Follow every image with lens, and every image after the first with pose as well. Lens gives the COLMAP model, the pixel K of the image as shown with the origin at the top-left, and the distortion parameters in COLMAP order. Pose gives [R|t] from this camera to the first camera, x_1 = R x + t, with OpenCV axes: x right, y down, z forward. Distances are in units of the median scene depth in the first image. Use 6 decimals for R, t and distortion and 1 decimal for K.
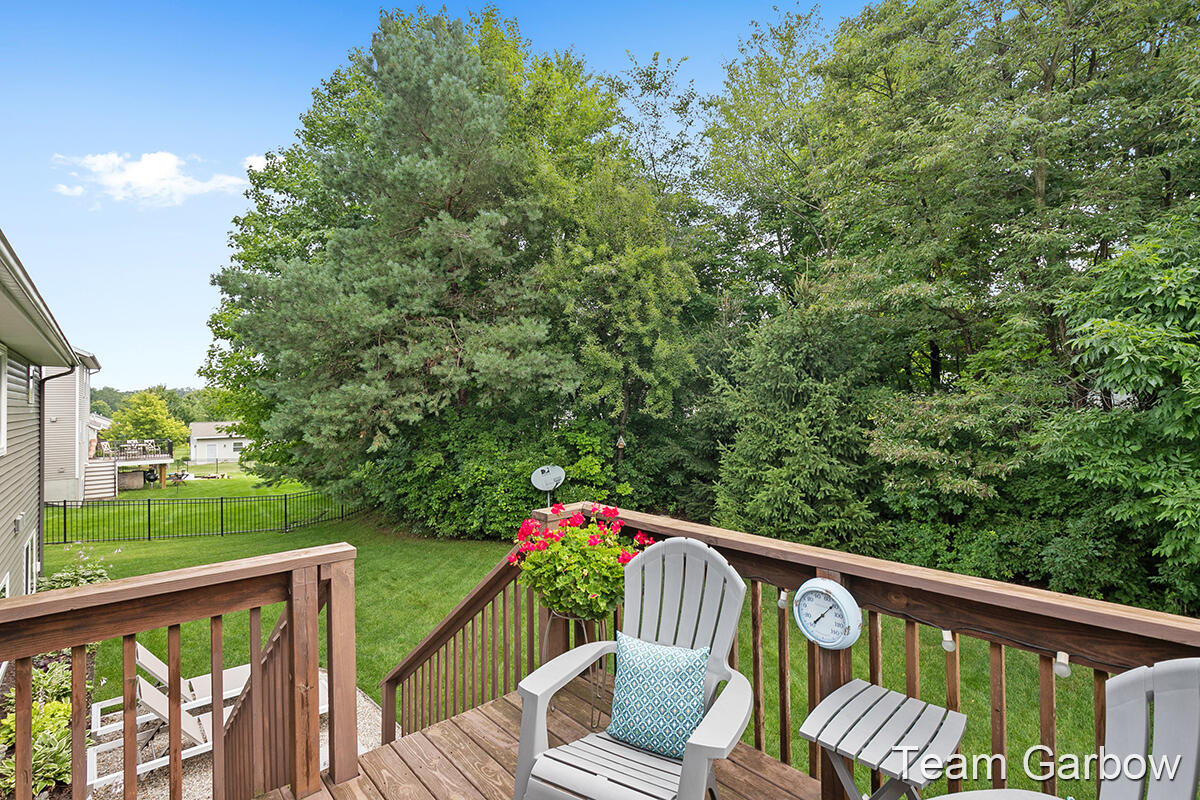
lens RADIAL K [[546.0, 0, 604.0], [0, 546.0, 395.0], [0, 0, 1]] dist [-0.014225, 0.000609]
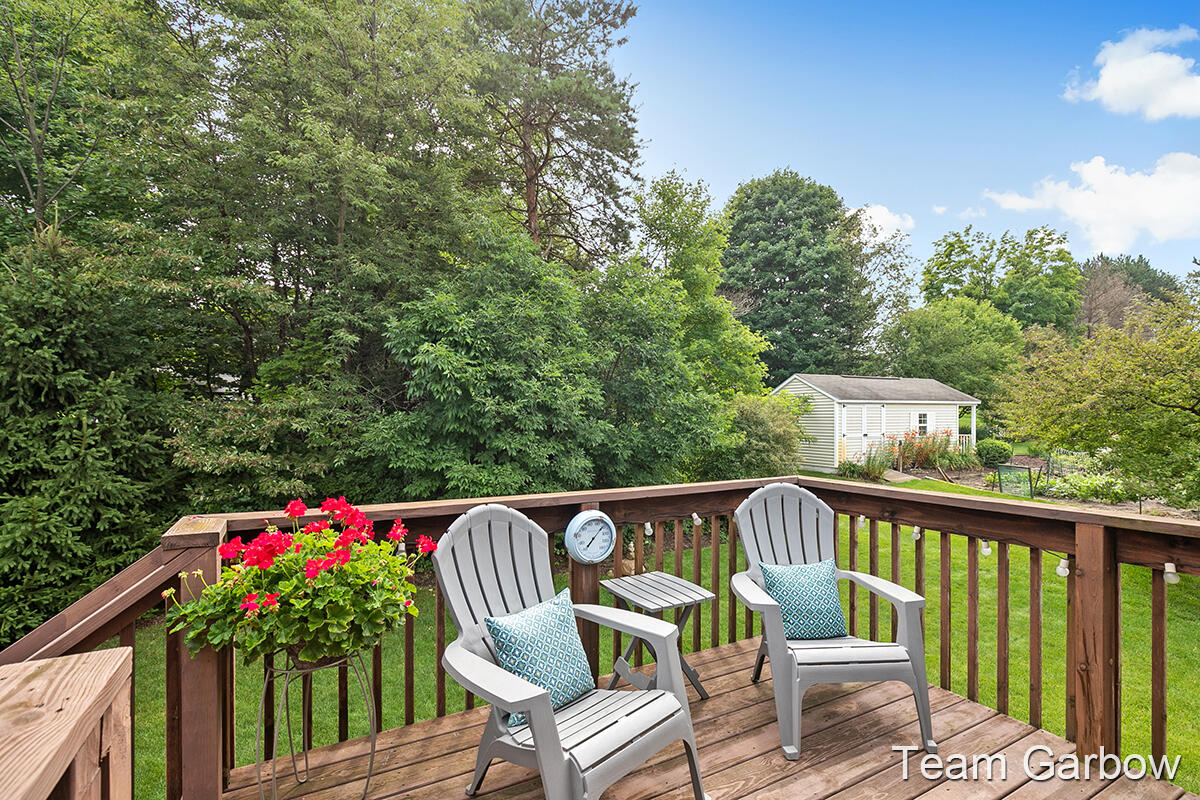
lens RADIAL K [[557.2, 0, 598.9], [0, 557.2, 415.1], [0, 0, 1]] dist [-0.015636, 0.000017]
pose [[0.228739, 0.021009, 0.973261, -0.196951], [-0.018191, 0.999685, -0.017304, 0.031878], [-0.973318, -0.013746, 0.229049, 0.157858]]
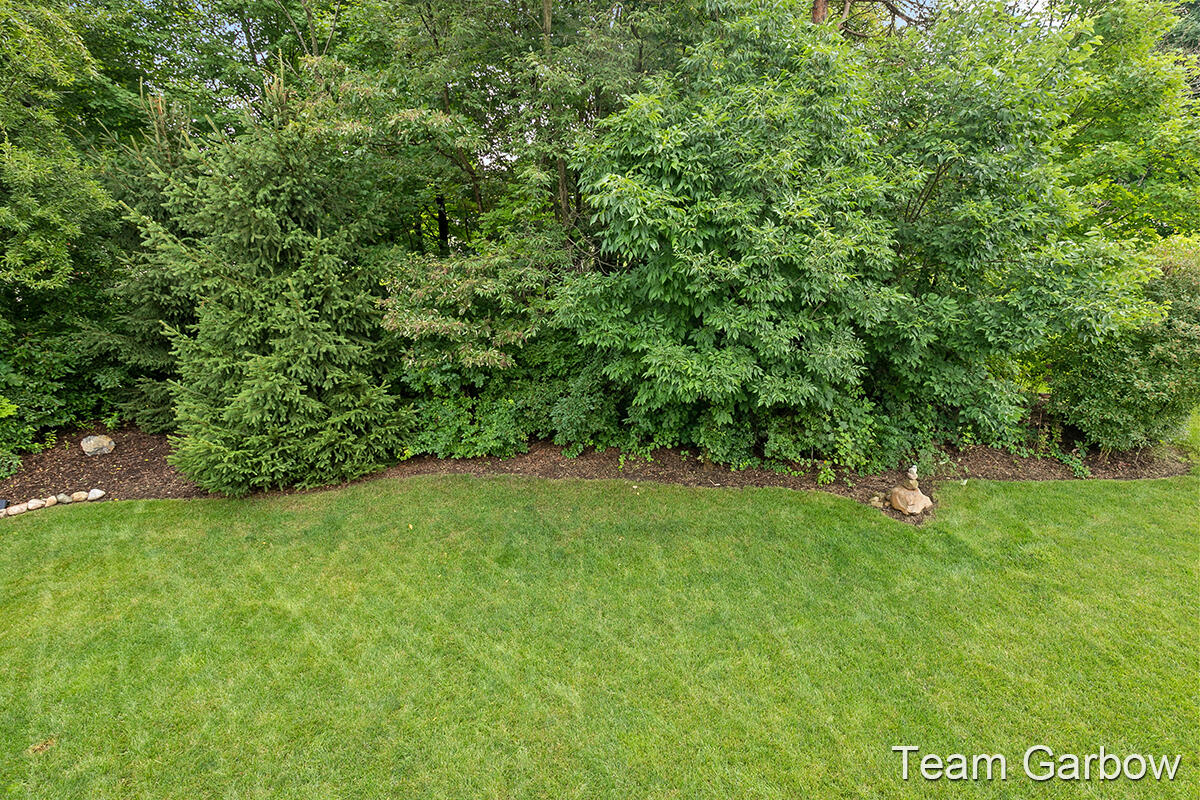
lens RADIAL K [[546.0, 0, 604.0], [0, 546.0, 395.0], [0, 0, 1]] dist [-0.014225, 0.000609]
pose [[0.673178, -0.156847, 0.722655, 0.098419], [-0.023549, 0.972205, 0.232946, 0.006397], [-0.739106, -0.173832, 0.650773, 0.196885]]
